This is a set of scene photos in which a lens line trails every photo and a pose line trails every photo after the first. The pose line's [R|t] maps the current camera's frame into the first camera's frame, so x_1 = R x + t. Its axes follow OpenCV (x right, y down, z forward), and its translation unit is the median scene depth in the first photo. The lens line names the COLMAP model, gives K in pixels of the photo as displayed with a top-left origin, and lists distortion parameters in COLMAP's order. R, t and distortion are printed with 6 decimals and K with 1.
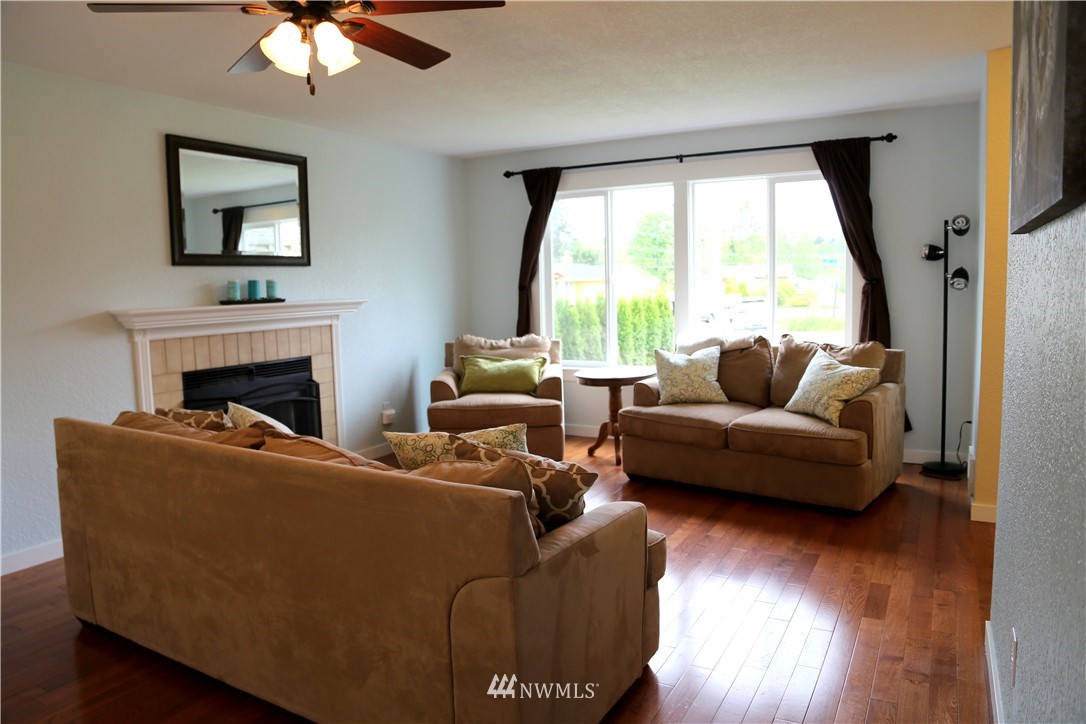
lens RADIAL K [[729.1, 0, 543.0], [0, 729.1, 362.0], [0, 0, 1]] dist [-0.140520, 0.080916]
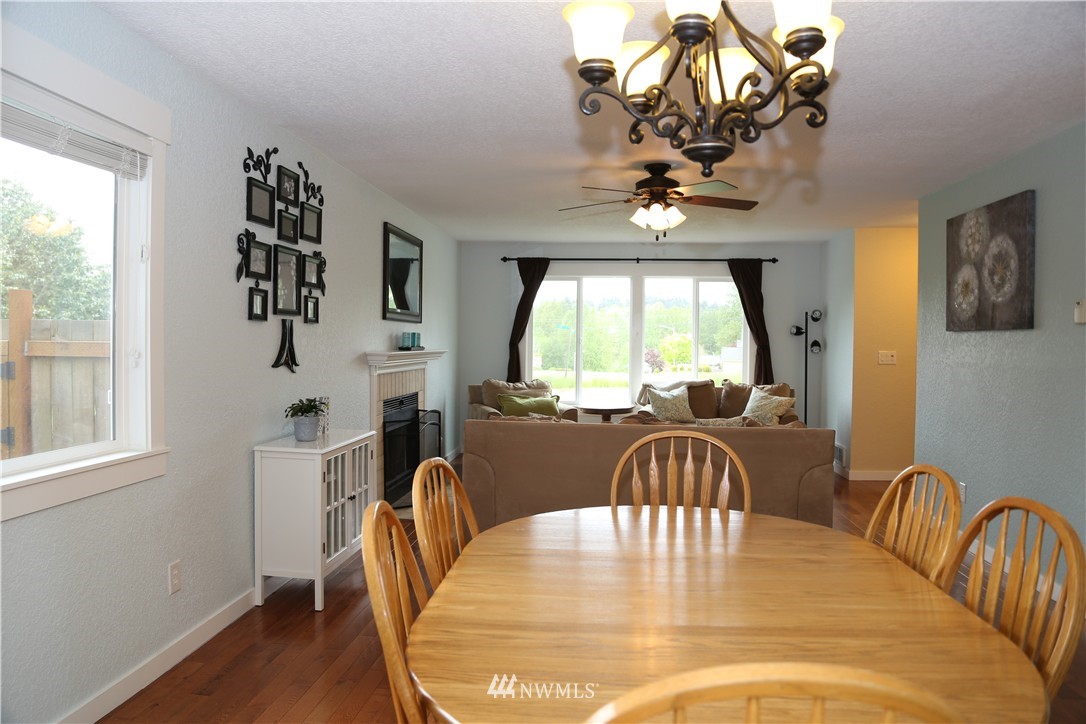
lens RADIAL K [[729.1, 0, 543.0], [0, 729.1, 362.0], [0, 0, 1]] dist [-0.140520, 0.080916]
pose [[0.917108, 0.022151, 0.398024, -0.638899], [0.010737, 0.996720, -0.080210, 0.045794], [-0.398495, 0.077835, 0.913862, -0.294966]]
